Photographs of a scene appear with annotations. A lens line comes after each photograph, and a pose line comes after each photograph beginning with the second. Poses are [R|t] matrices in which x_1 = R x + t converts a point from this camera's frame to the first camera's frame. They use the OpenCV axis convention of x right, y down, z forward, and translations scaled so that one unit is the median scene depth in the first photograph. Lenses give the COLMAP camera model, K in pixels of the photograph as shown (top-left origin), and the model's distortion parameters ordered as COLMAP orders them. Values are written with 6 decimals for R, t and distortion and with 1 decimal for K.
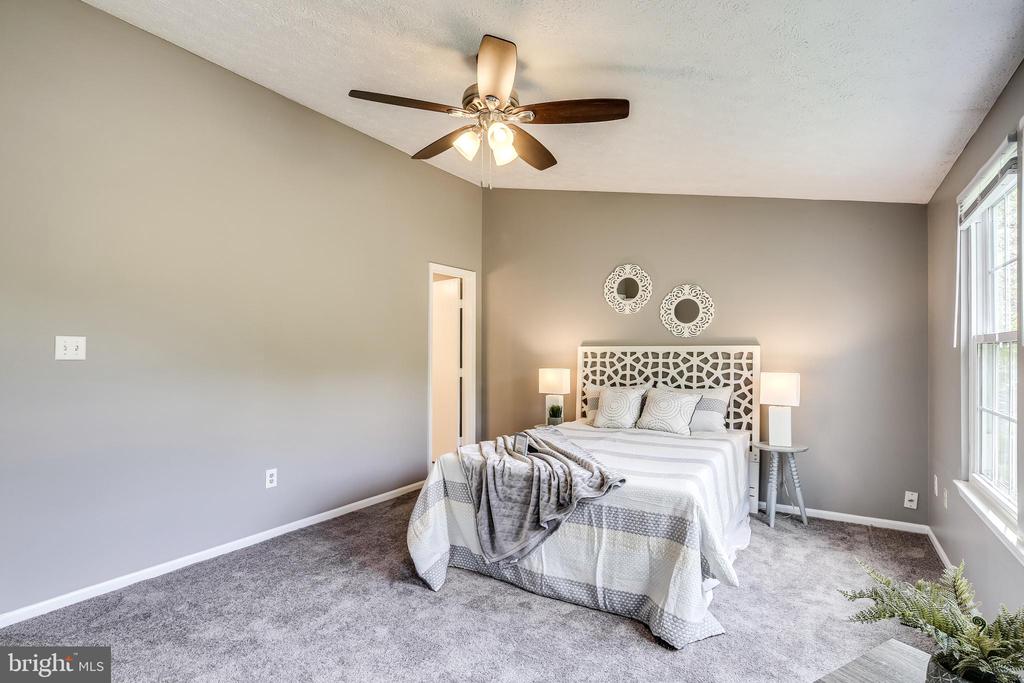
lens RADIAL K [[500.4, 0, 512.4], [0, 500.4, 347.6], [0, 0, 1]] dist [-0.000071, -0.000678]
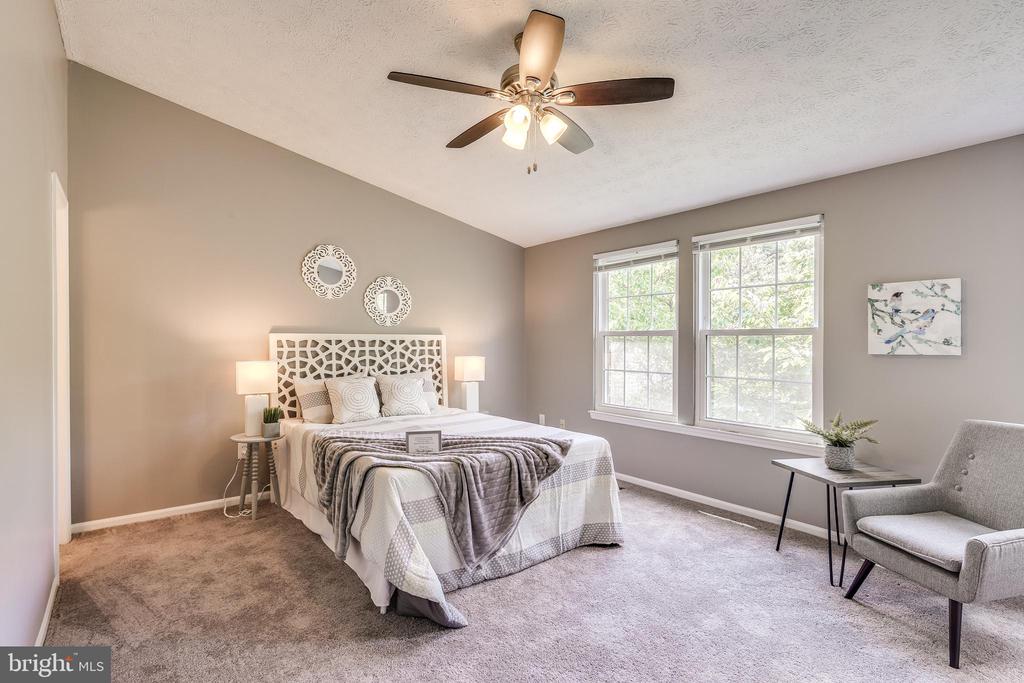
lens RADIAL K [[500.4, 0, 512.0], [0, 500.4, 341.7], [0, 0, 1]] dist [-0.000071, -0.000678]
pose [[0.338910, -0.001971, 0.940817, -0.546212], [-0.008824, 0.999947, 0.005273, 0.004213], [-0.940777, -0.010089, 0.338875, 0.387576]]
